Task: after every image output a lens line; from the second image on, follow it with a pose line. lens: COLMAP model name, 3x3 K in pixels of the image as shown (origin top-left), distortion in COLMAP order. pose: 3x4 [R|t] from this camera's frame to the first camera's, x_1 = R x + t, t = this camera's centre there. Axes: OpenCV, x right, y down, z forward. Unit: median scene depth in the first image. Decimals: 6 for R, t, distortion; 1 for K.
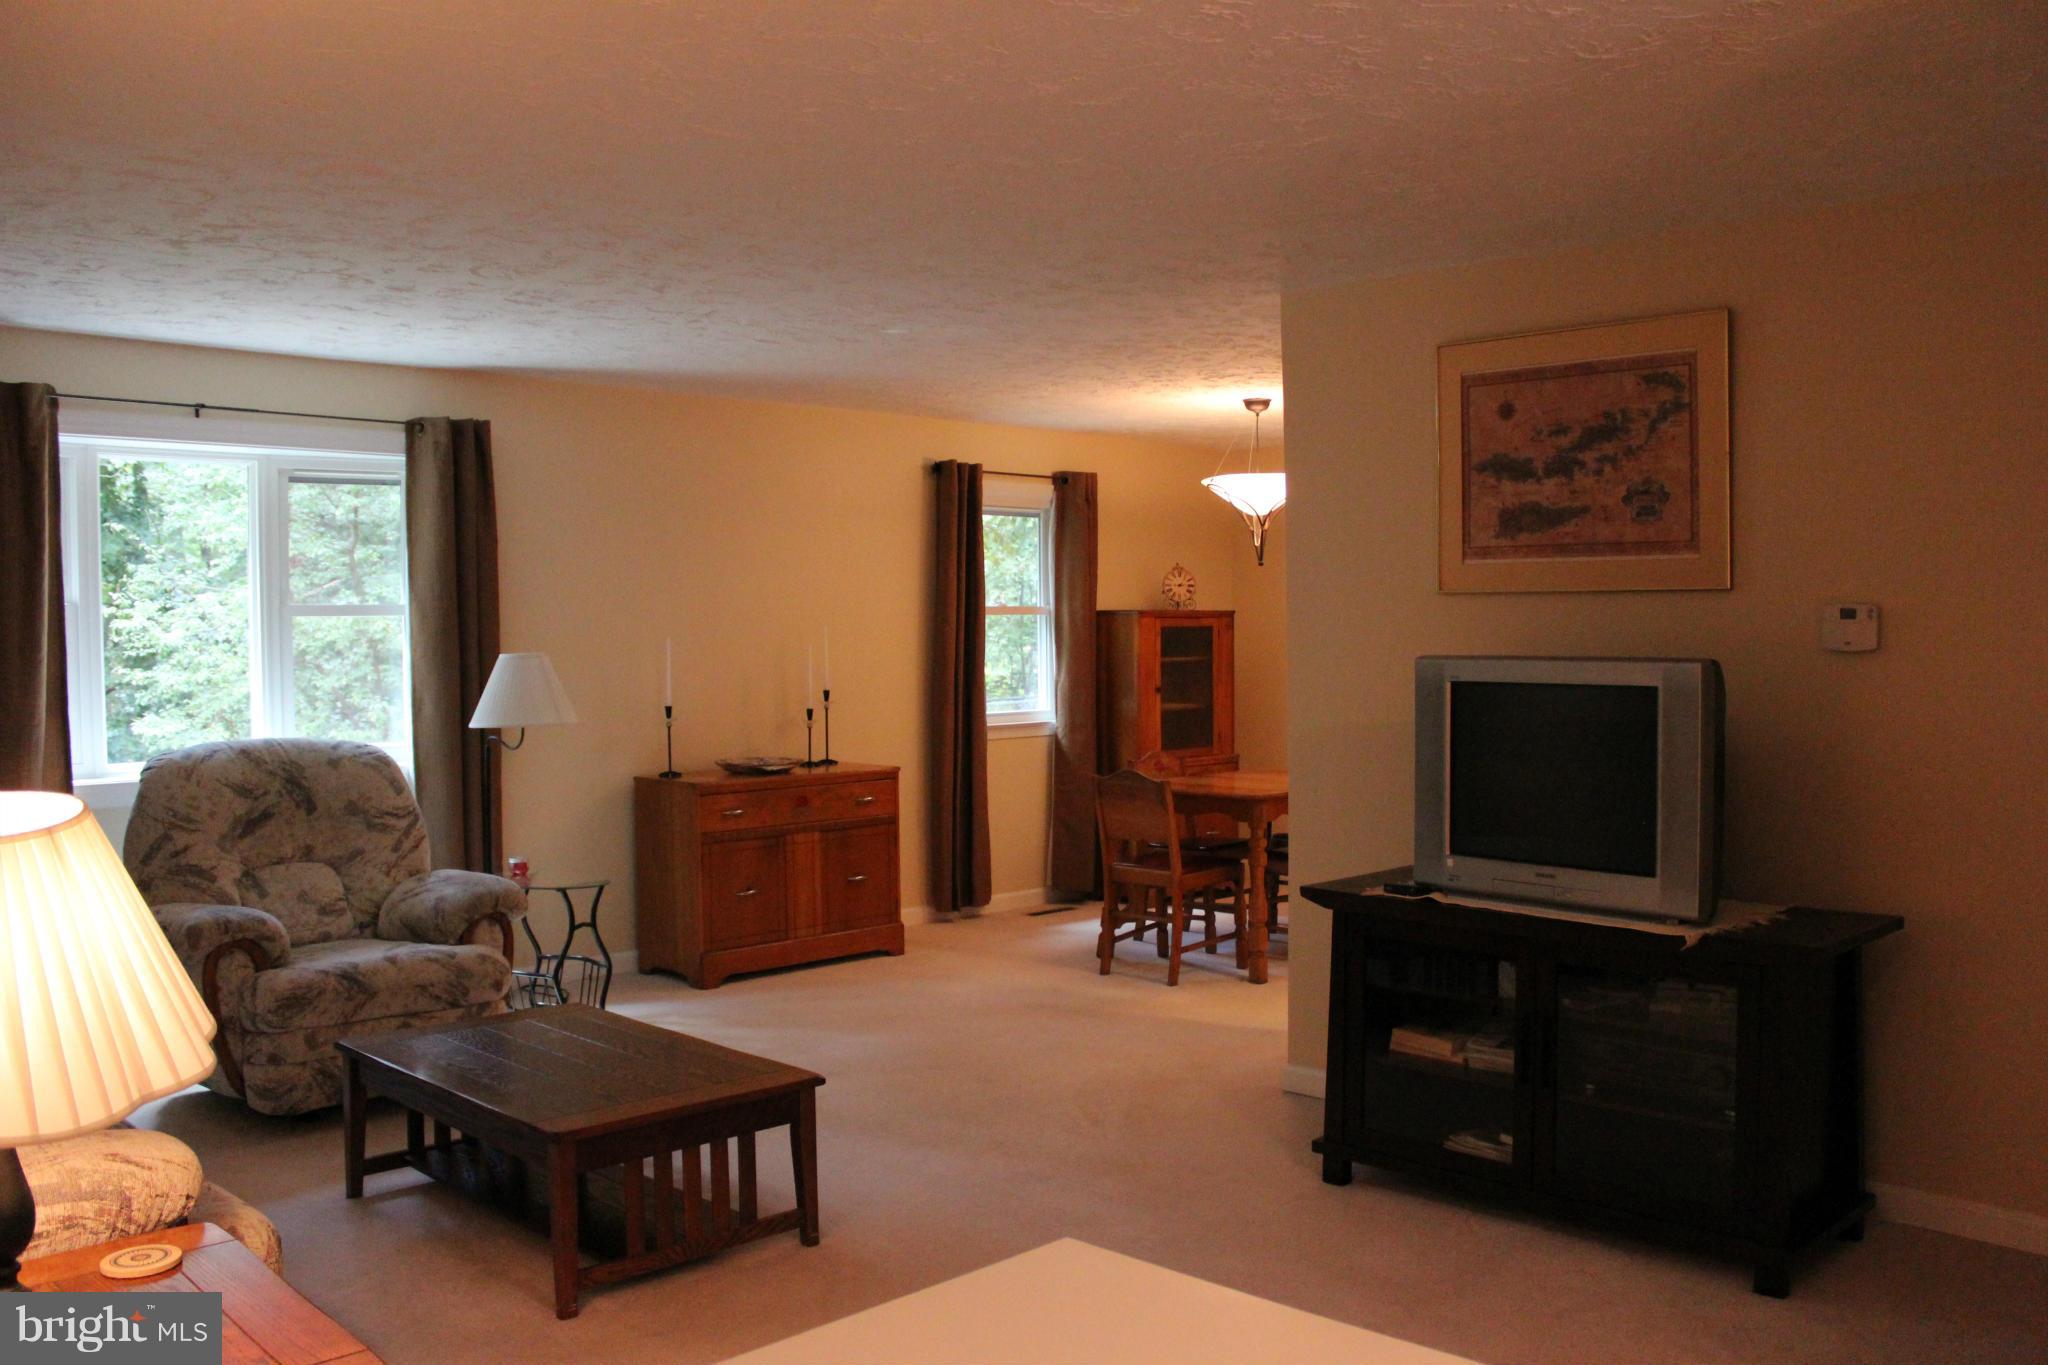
lens RADIAL K [[1662.3, 0, 1024.0], [0, 1662.3, 682.5], [0, 0, 1]] dist [-0.155792, 0.144441]
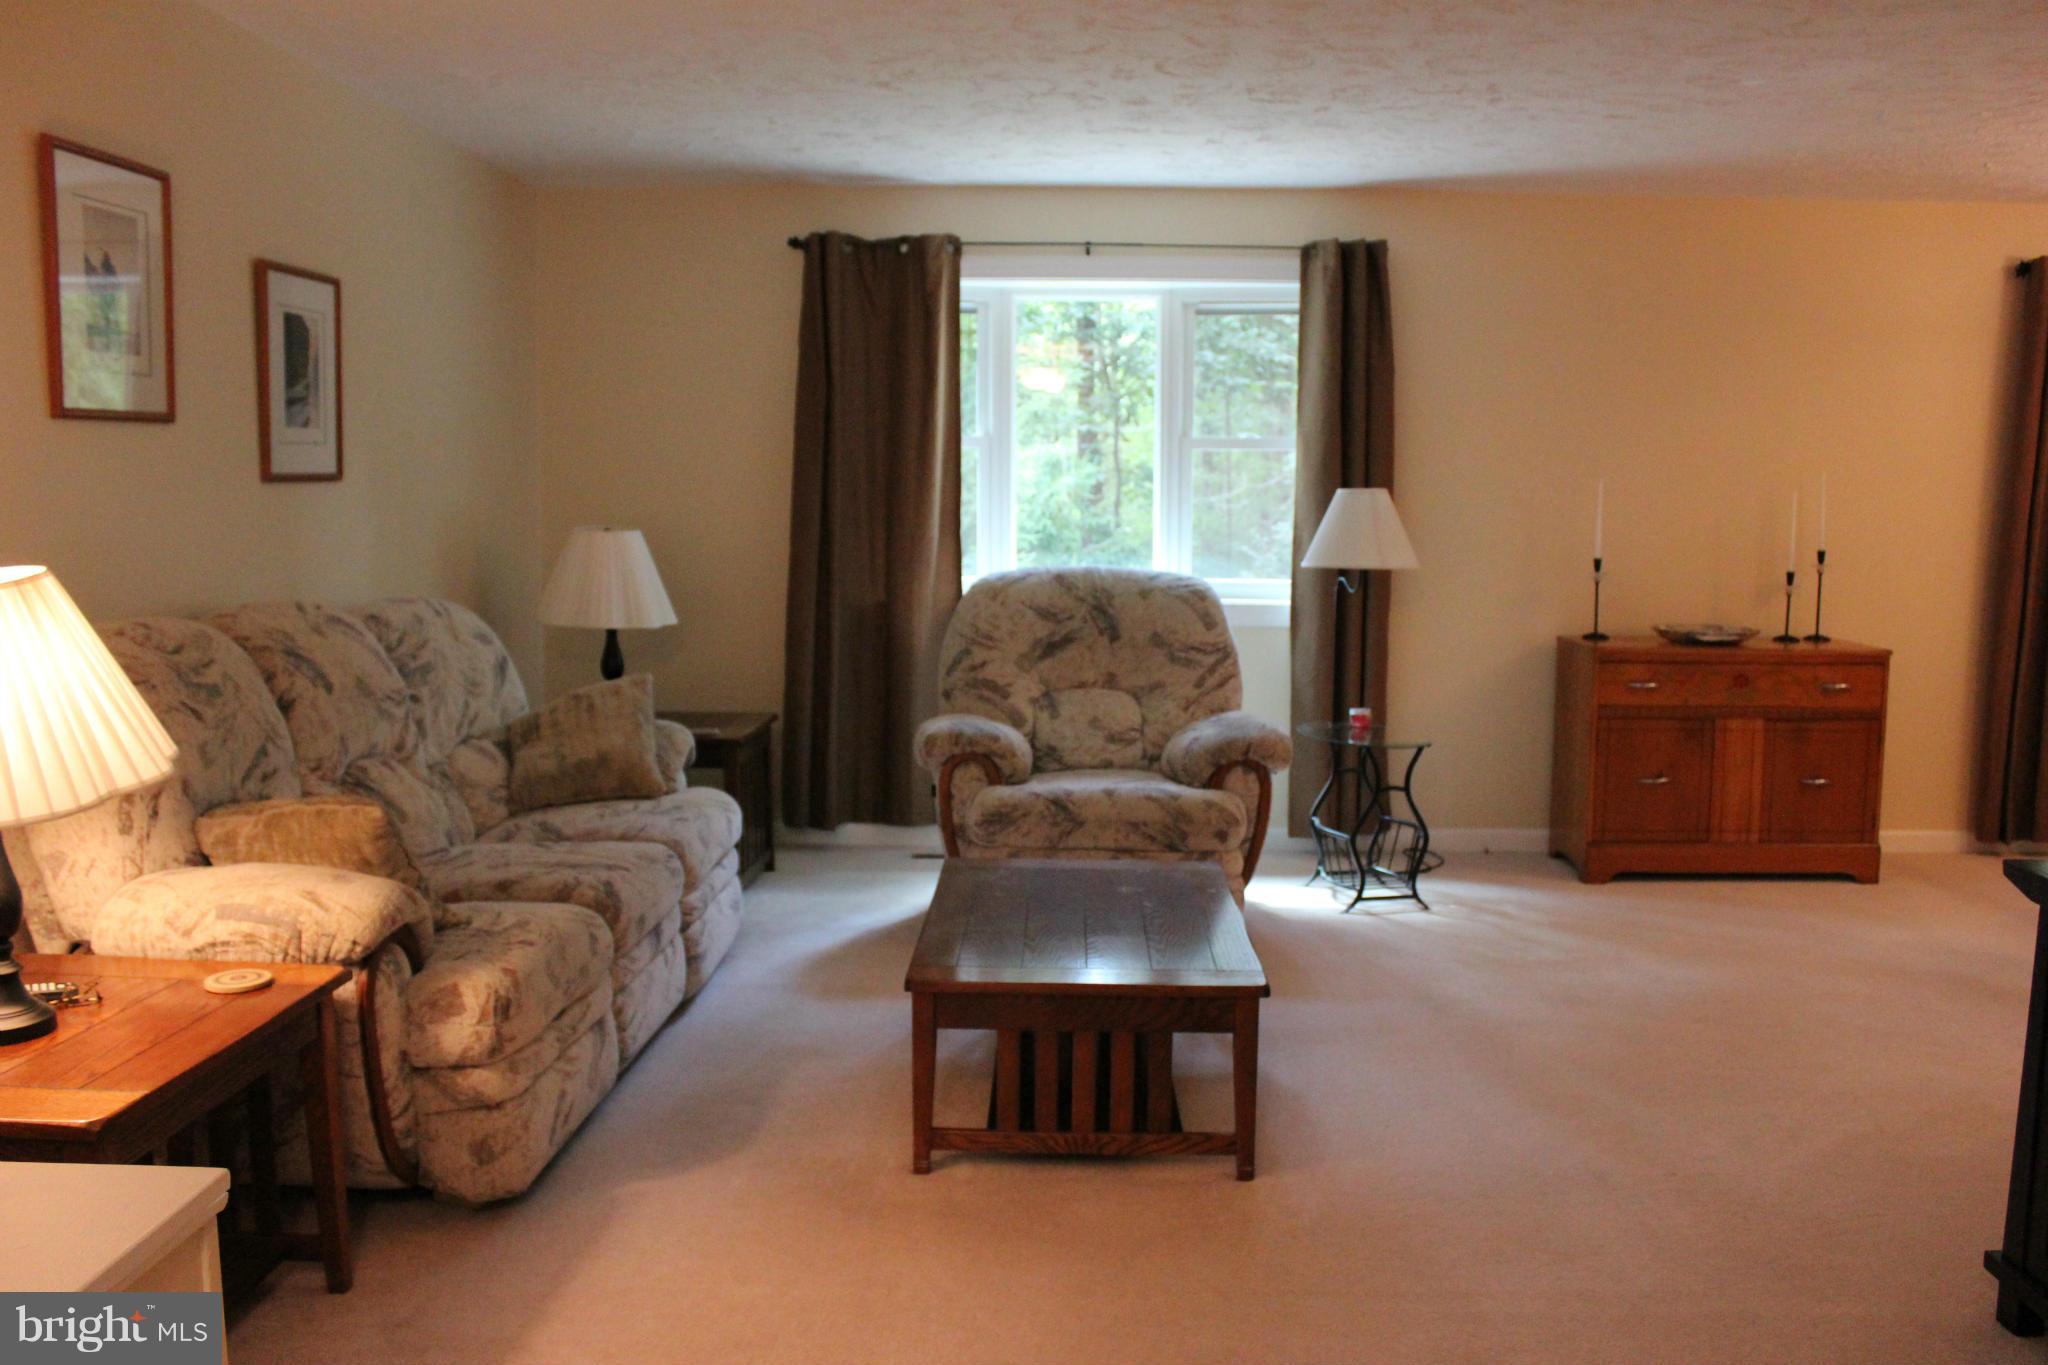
lens RADIAL K [[1662.3, 0, 1024.0], [0, 1662.3, 682.5], [0, 0, 1]] dist [-0.155792, 0.144441]
pose [[0.706222, 0.094364, -0.701674, 0.250736], [-0.034198, 0.994468, 0.099321, 0.005473], [0.707164, -0.046147, 0.705542, 0.232291]]
